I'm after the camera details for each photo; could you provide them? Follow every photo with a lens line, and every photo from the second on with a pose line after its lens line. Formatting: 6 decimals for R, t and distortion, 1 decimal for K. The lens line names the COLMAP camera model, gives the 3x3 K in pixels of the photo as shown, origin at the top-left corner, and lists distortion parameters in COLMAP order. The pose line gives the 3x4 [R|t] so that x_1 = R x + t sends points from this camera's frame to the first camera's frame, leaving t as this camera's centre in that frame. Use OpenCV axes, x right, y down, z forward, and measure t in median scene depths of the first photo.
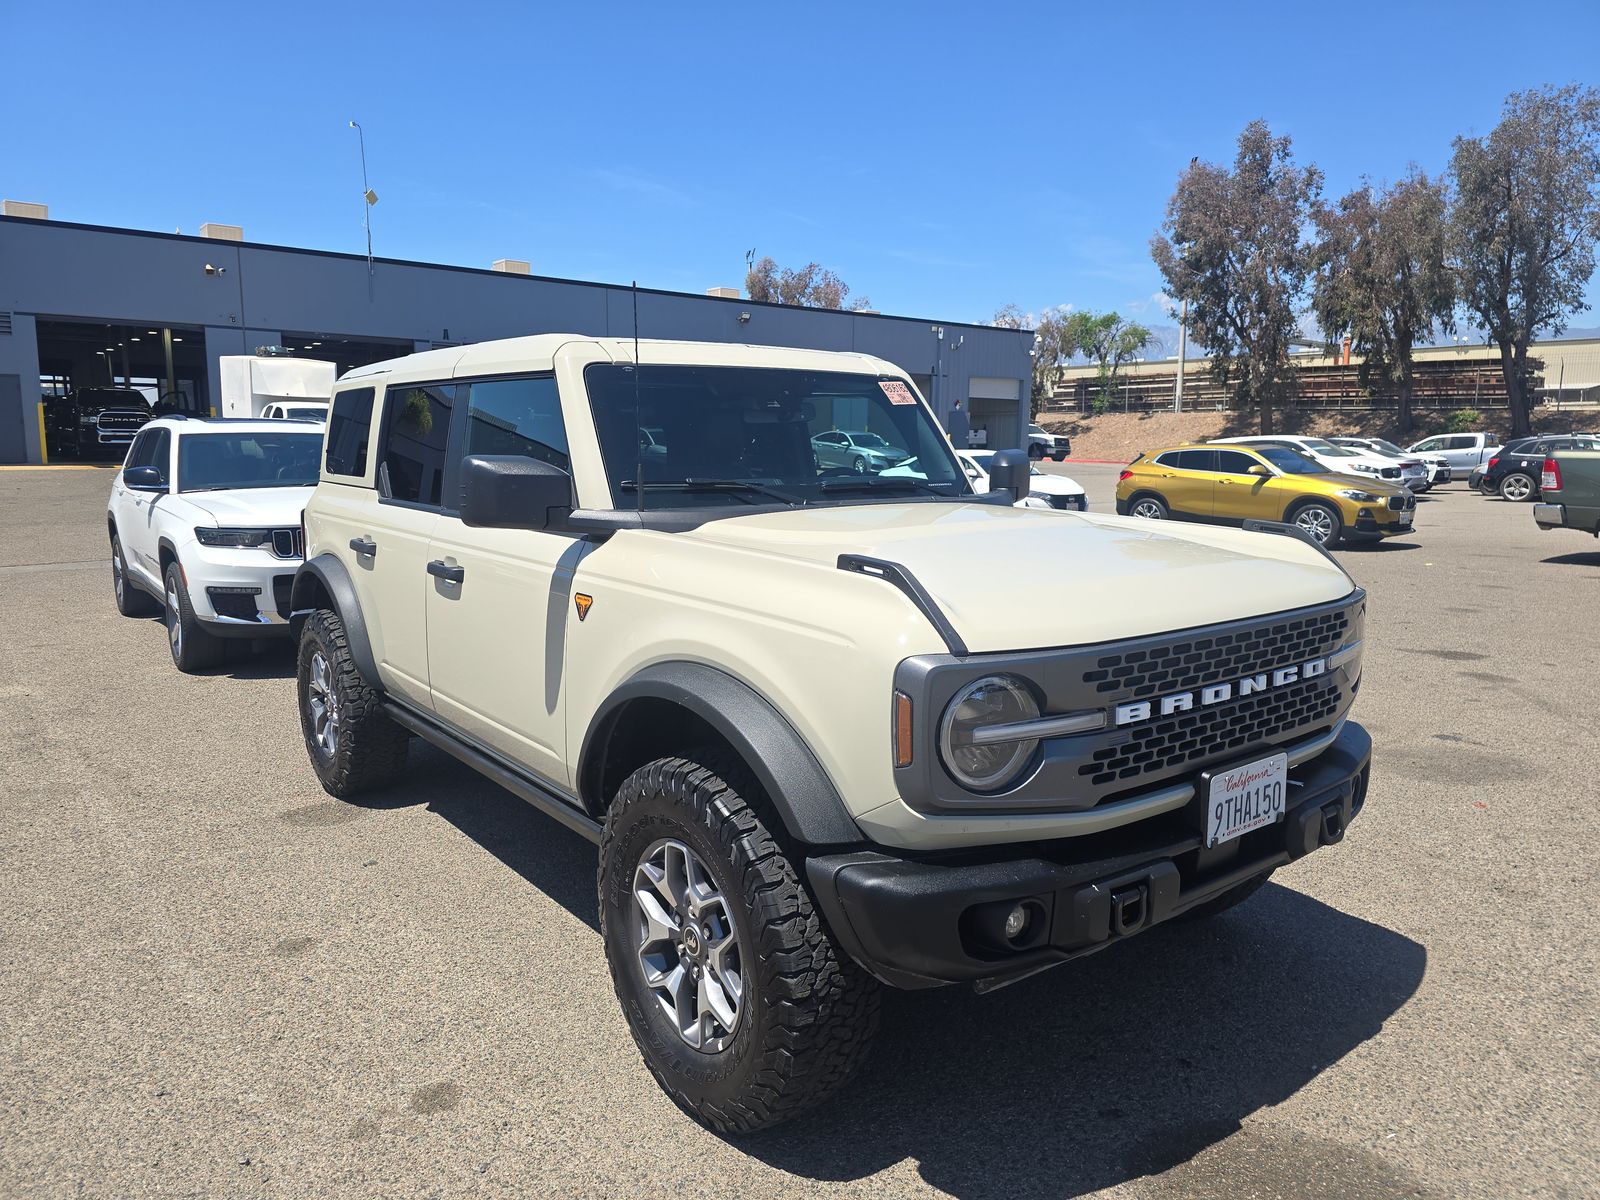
lens RADIAL K [[1075.1, 0, 790.4], [0, 1075.1, 572.9], [0, 0, 1]] dist [0.051528, -0.050373]
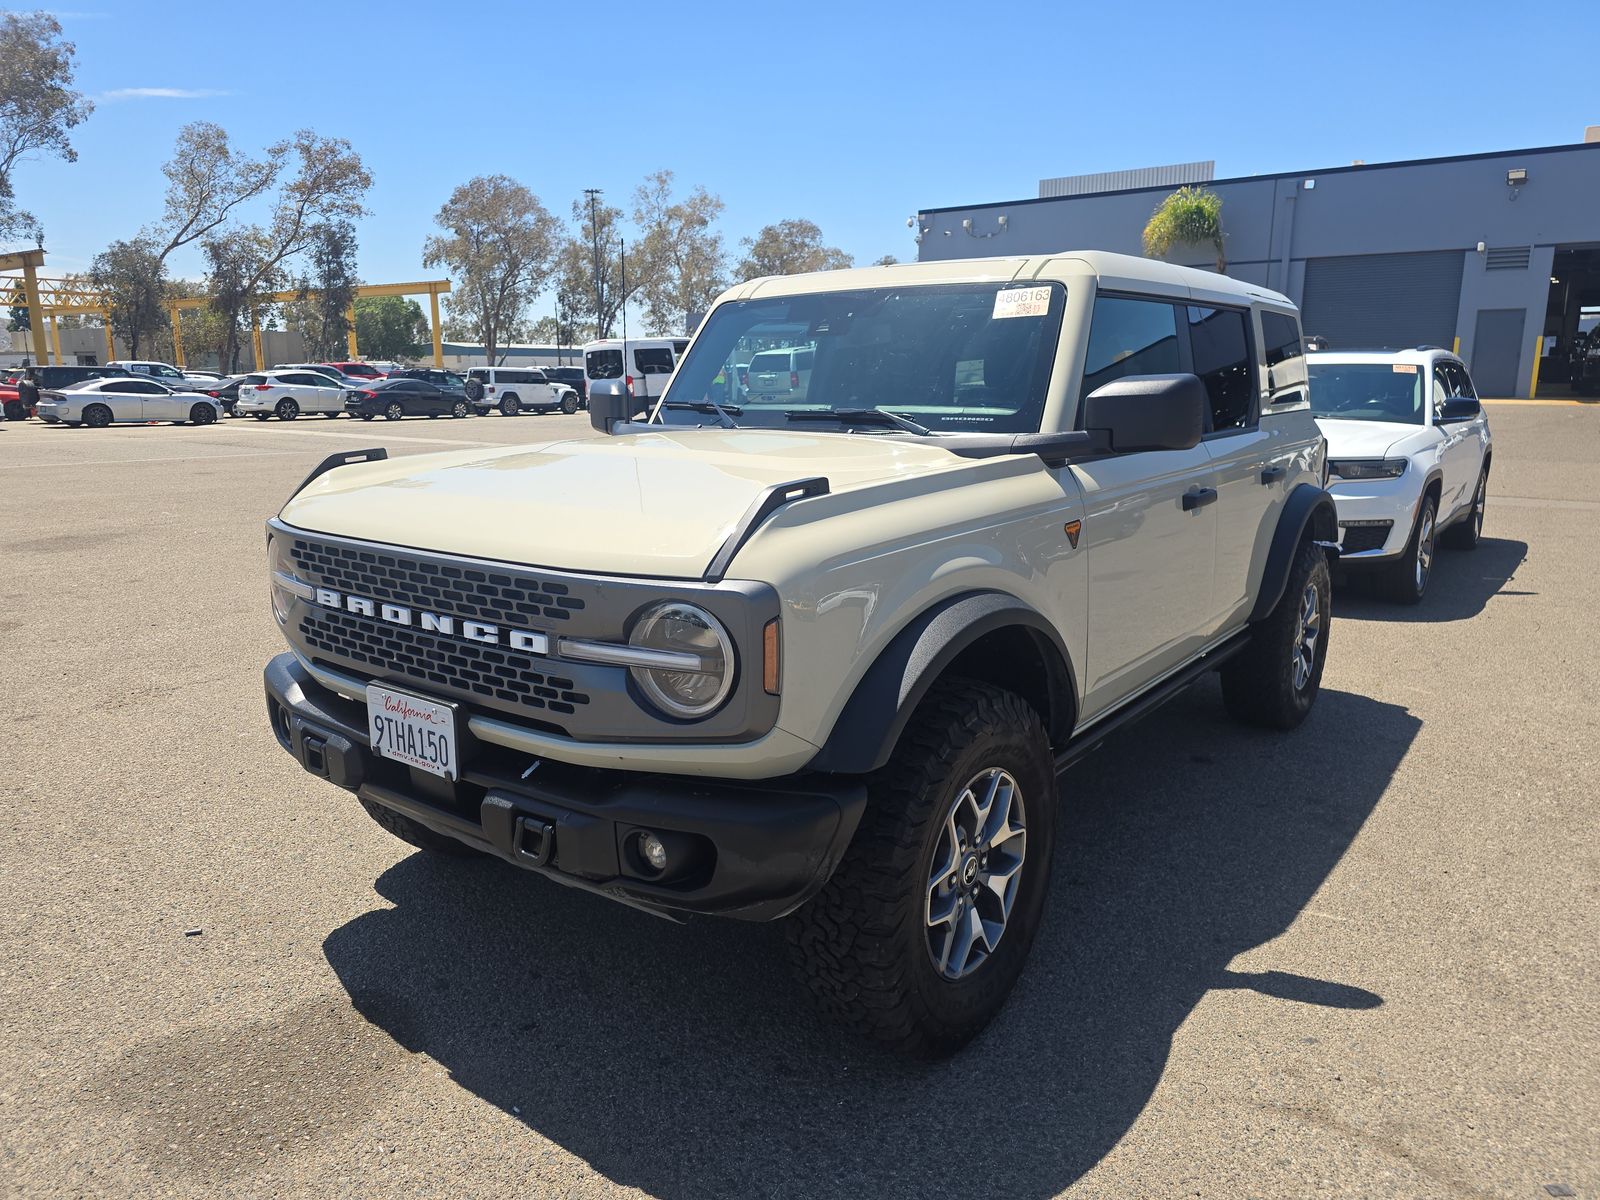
lens RADIAL K [[1075.1, 0, 790.4], [0, 1075.1, 572.9], [0, 0, 1]] dist [0.051528, -0.050373]
pose [[0.260134, 0.169820, -0.950522, 1.403181], [-0.114030, 0.982927, 0.144403, -0.110566], [0.958816, 0.070824, 0.275058, 1.044258]]
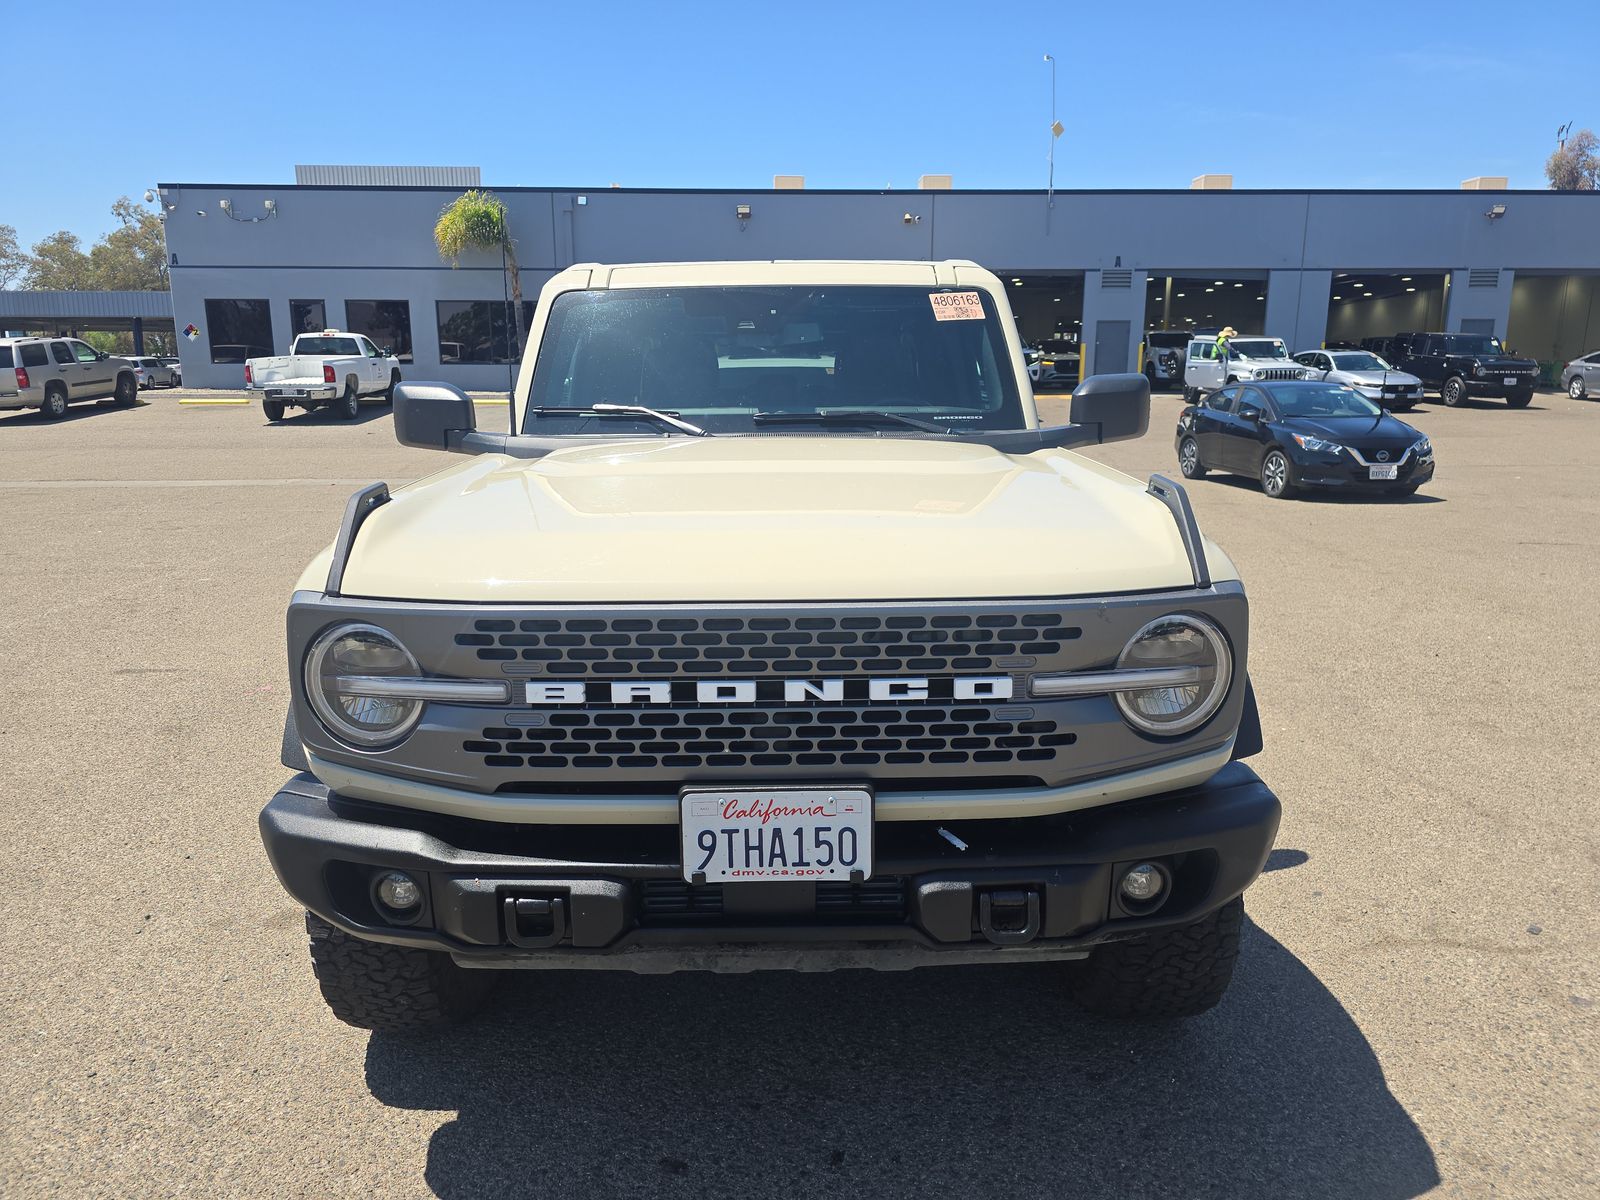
lens RADIAL K [[1075.1, 0, 790.4], [0, 1075.1, 572.9], [0, 0, 1]] dist [0.051528, -0.050373]
pose [[0.798408, 0.101907, -0.593430, 0.852678], [-0.064602, 0.994383, 0.083844, -0.038518], [0.598641, -0.028605, 0.800507, 0.406615]]
